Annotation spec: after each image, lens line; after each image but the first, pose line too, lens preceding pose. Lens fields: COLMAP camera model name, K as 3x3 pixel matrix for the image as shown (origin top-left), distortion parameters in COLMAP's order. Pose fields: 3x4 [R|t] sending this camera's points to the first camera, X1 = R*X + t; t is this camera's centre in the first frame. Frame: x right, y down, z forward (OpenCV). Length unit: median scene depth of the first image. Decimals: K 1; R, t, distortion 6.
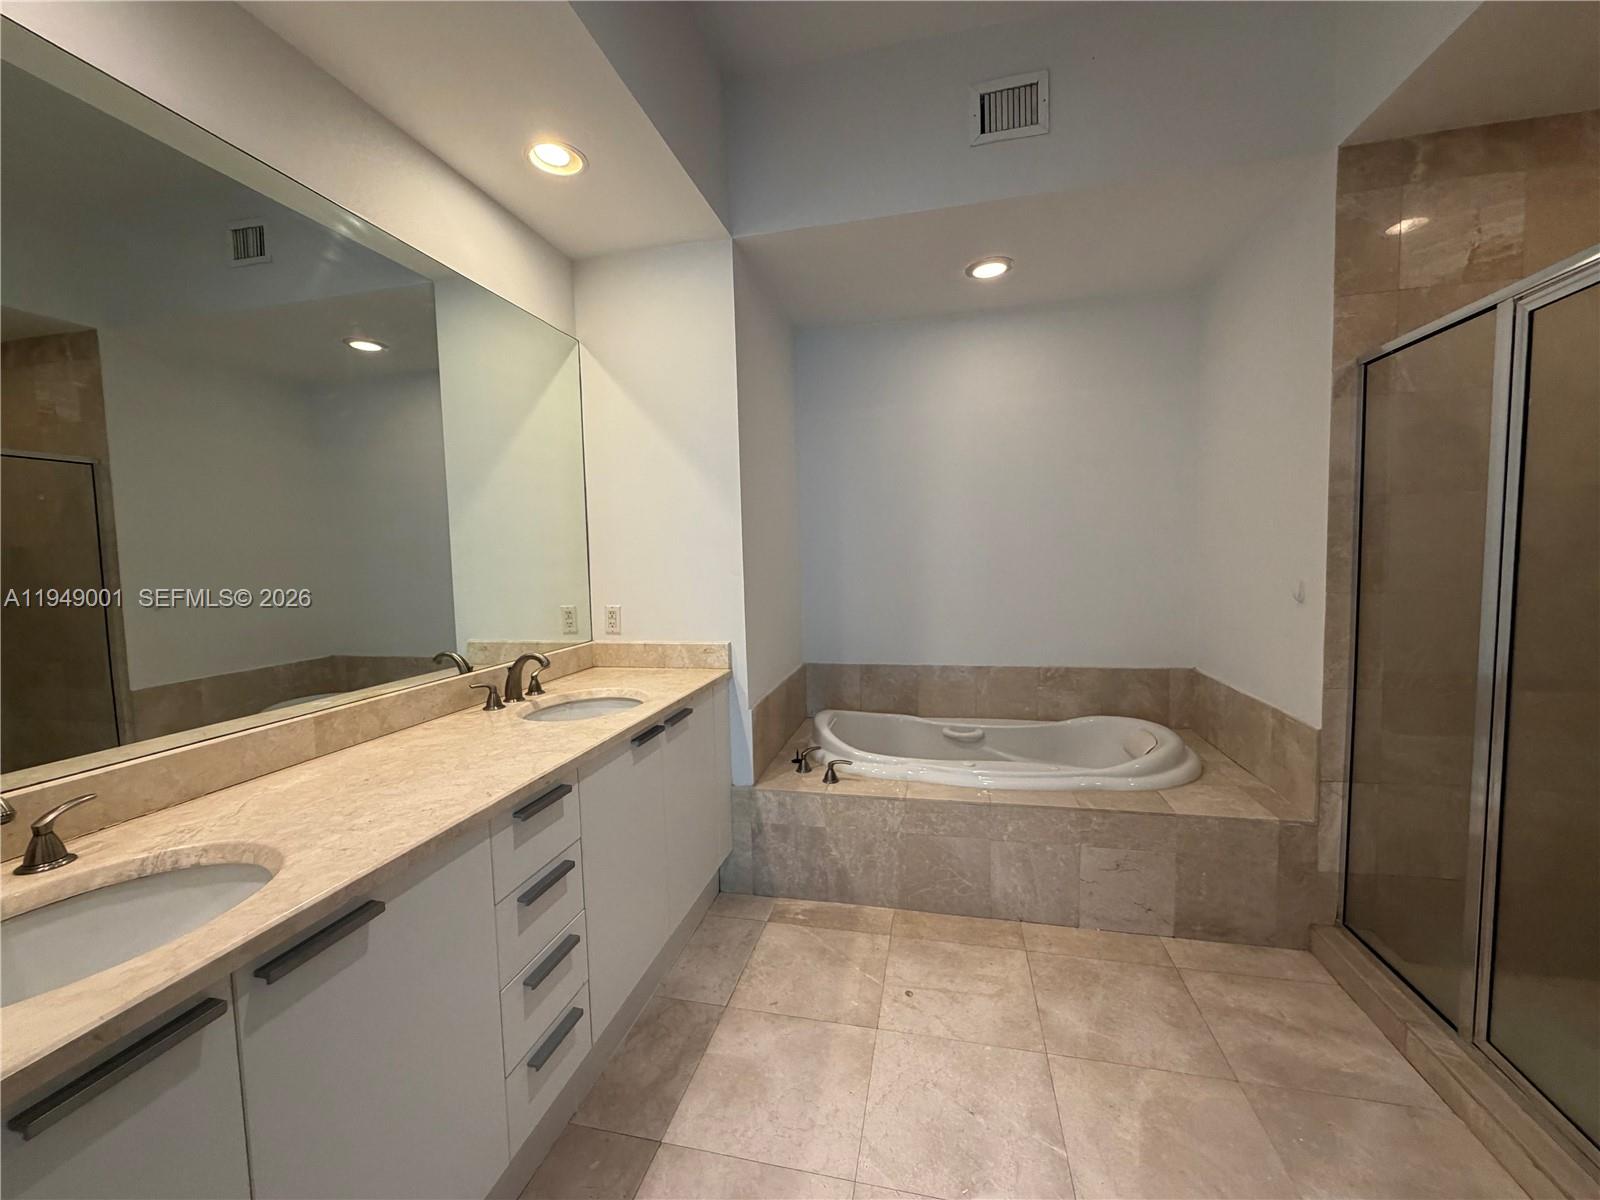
lens RADIAL K [[637.9, 0, 794.2], [0, 637.9, 601.4], [0, 0, 1]] dist [-0.002567, -0.000681]
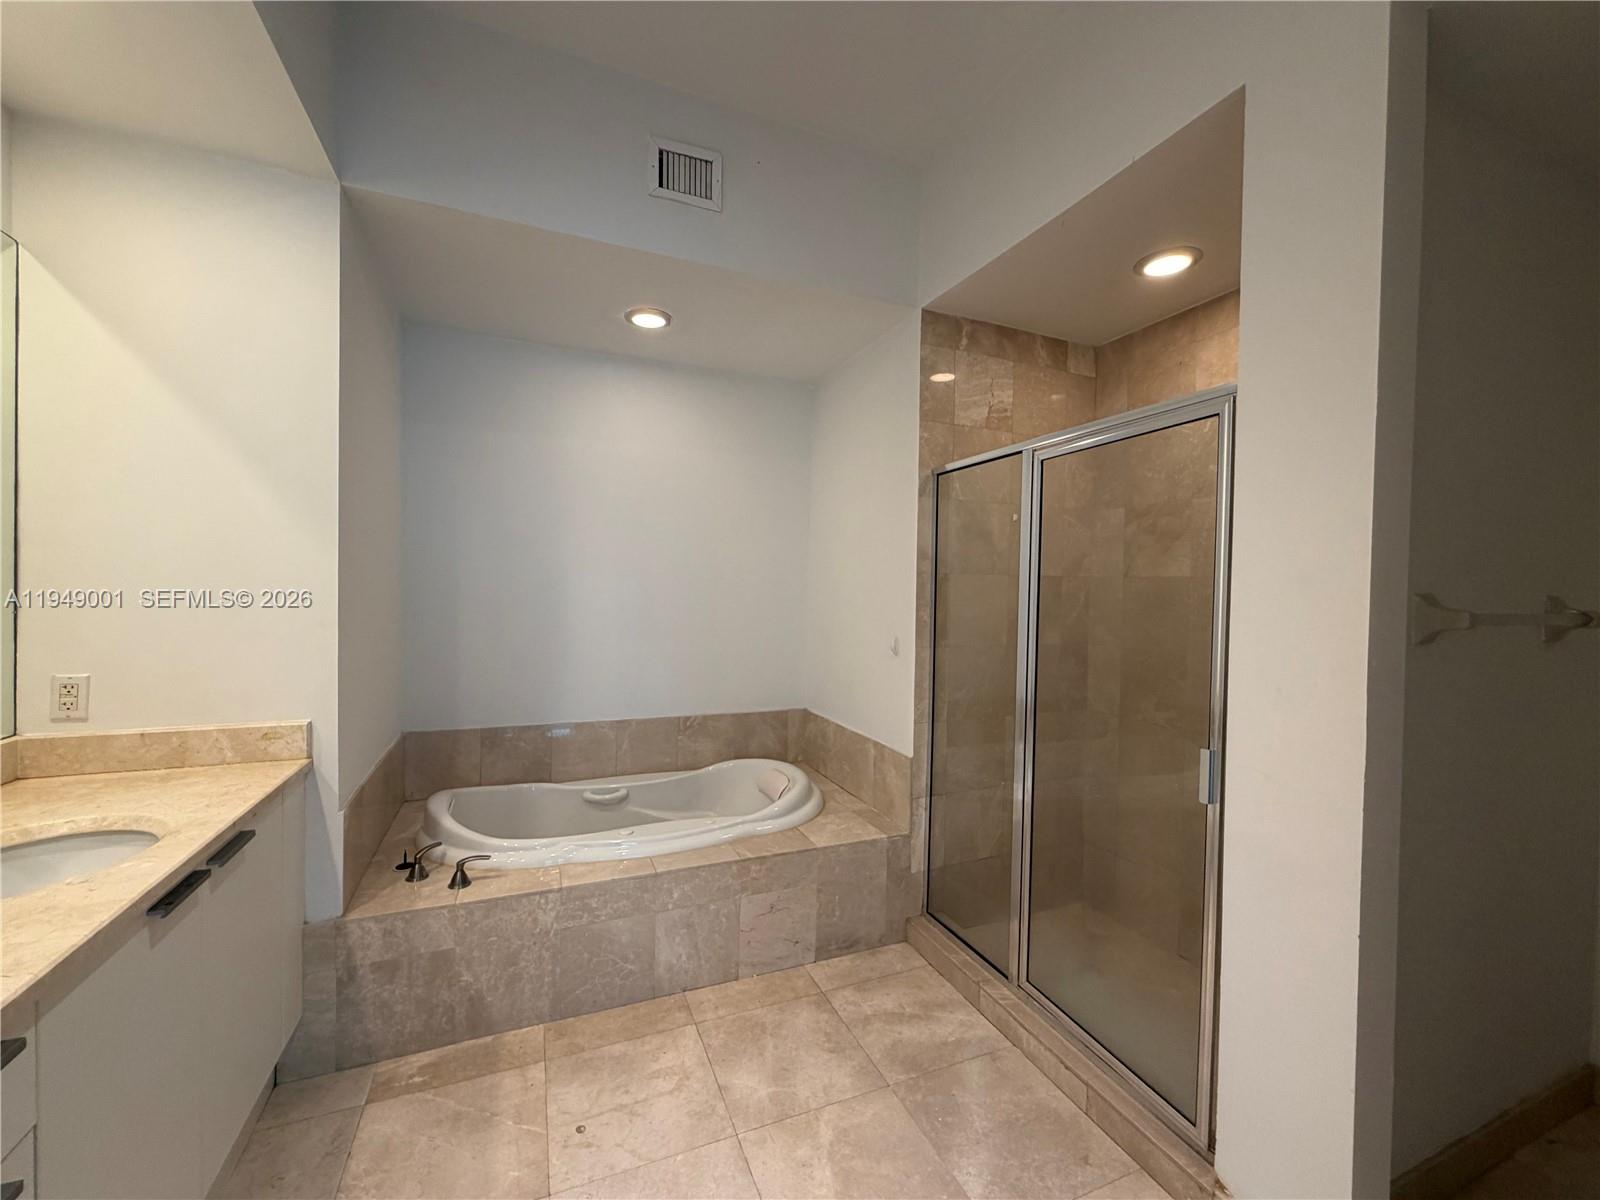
lens RADIAL K [[637.9, 0, 800.7], [0, 637.9, 601.3], [0, 0, 1]] dist [-0.002567, -0.000681]
pose [[0.807805, 0.030969, 0.588635, -0.092356], [0.003219, 0.998372, -0.056943, -0.032176], [-0.589441, 0.047894, 0.806391, 0.100328]]
